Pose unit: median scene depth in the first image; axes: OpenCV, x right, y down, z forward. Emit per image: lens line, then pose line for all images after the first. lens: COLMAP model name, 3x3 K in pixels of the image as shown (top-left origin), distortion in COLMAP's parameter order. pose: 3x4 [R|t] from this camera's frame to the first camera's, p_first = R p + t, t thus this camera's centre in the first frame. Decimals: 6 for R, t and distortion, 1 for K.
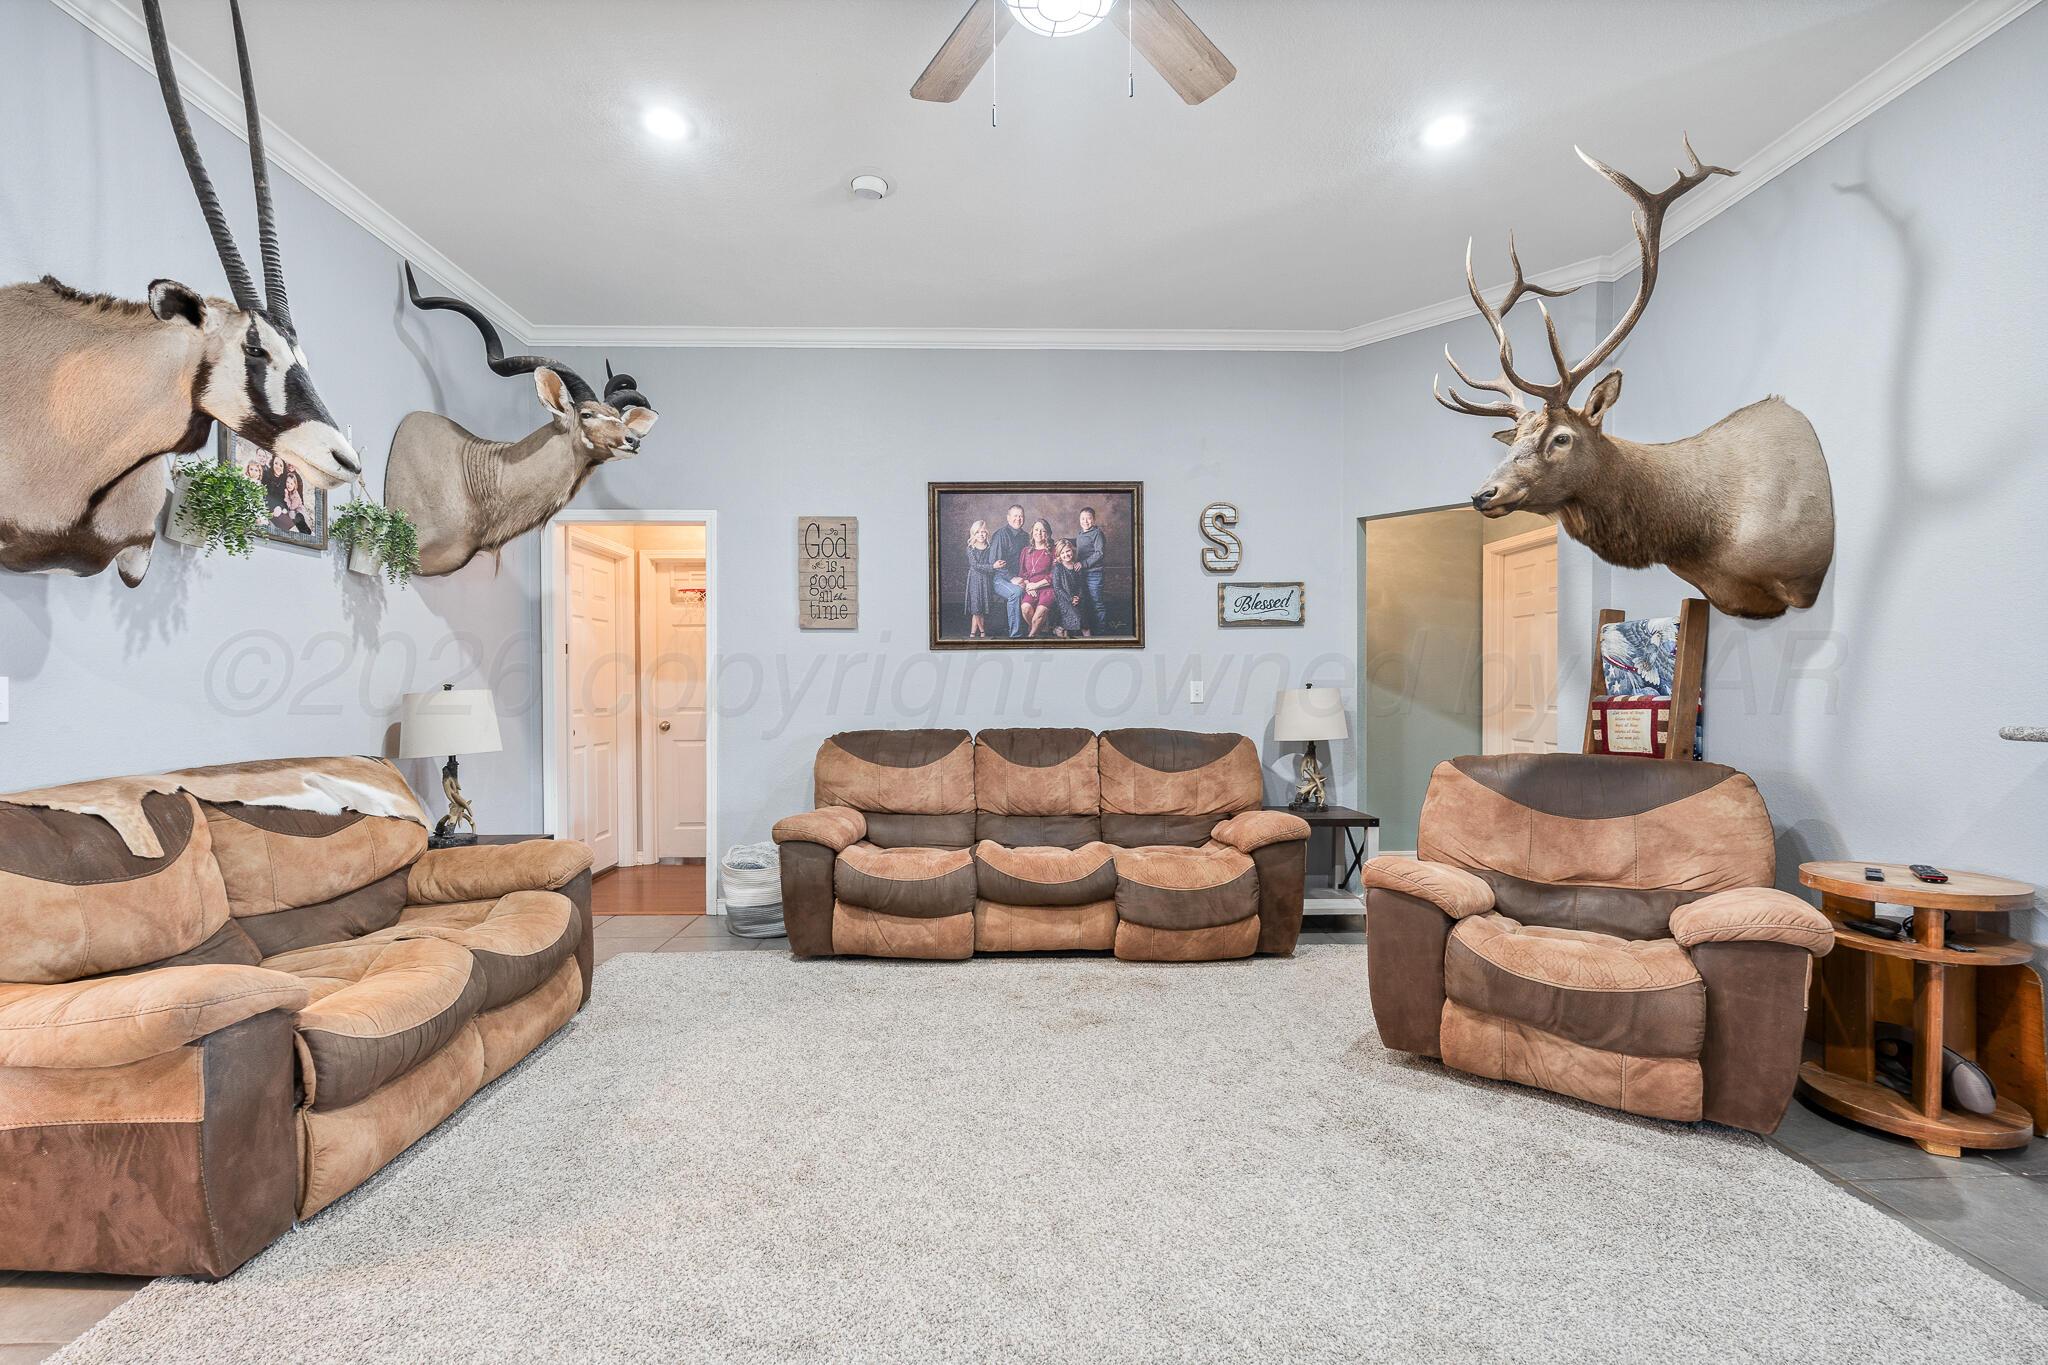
lens RADIAL K [[902.9, 0, 1023.1], [0, 902.9, 699.9], [0, 0, 1]] dist [-0.006860, 0.001853]
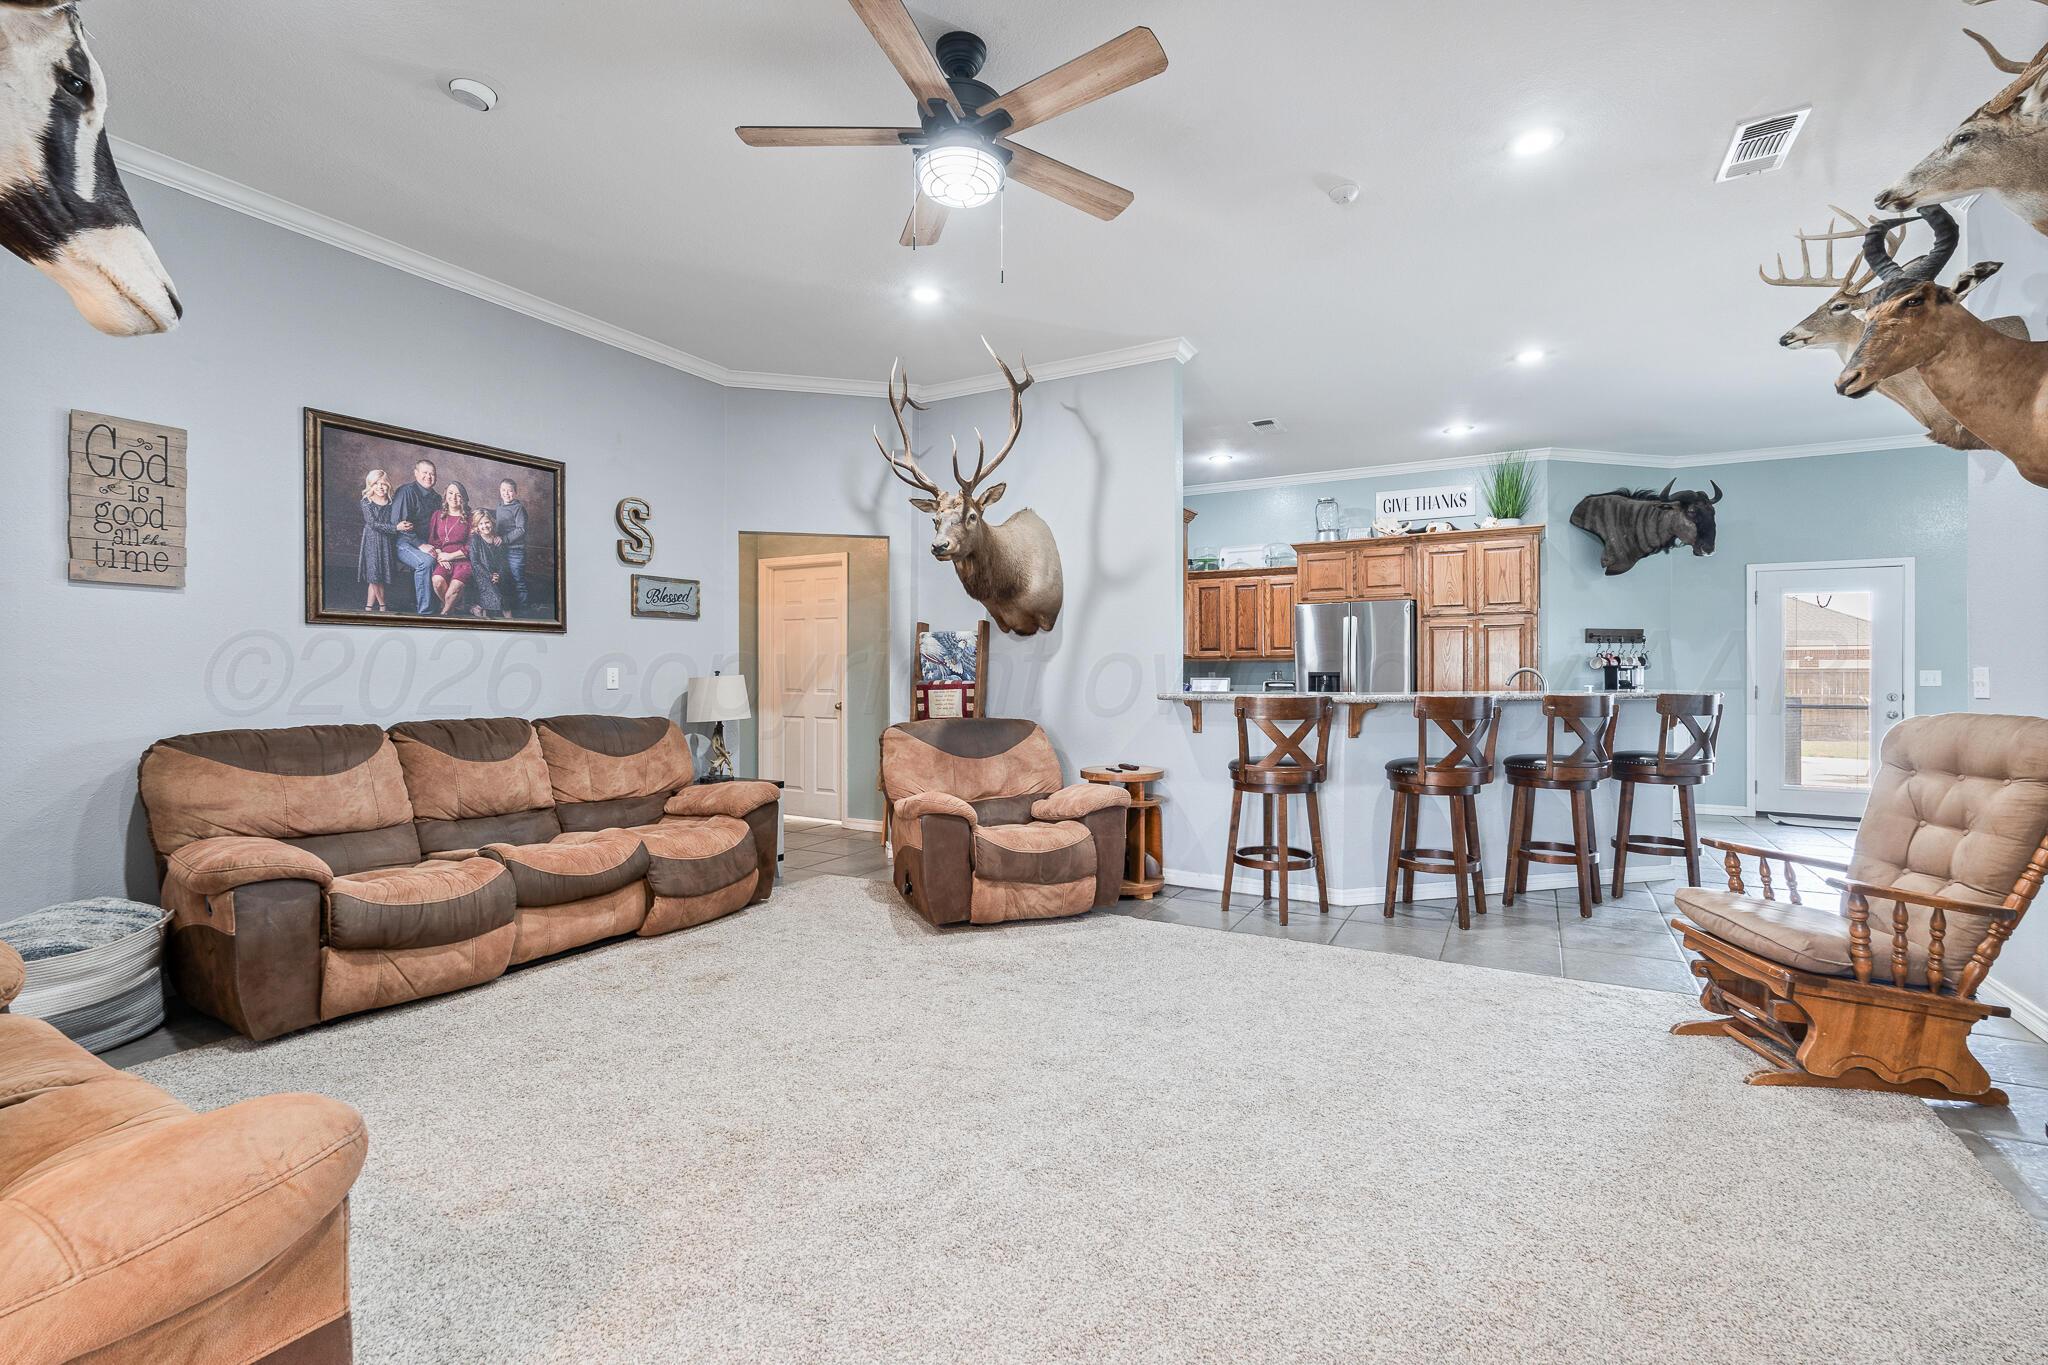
lens RADIAL K [[902.9, 0, 1020.6], [0, 902.9, 674.4], [0, 0, 1]] dist [-0.006860, 0.001853]
pose [[0.514143, 0.004610, 0.857692, -0.562541], [0.008656, 0.999907, -0.010564, 0.001887], [-0.857661, 0.012856, 0.514055, 0.099637]]
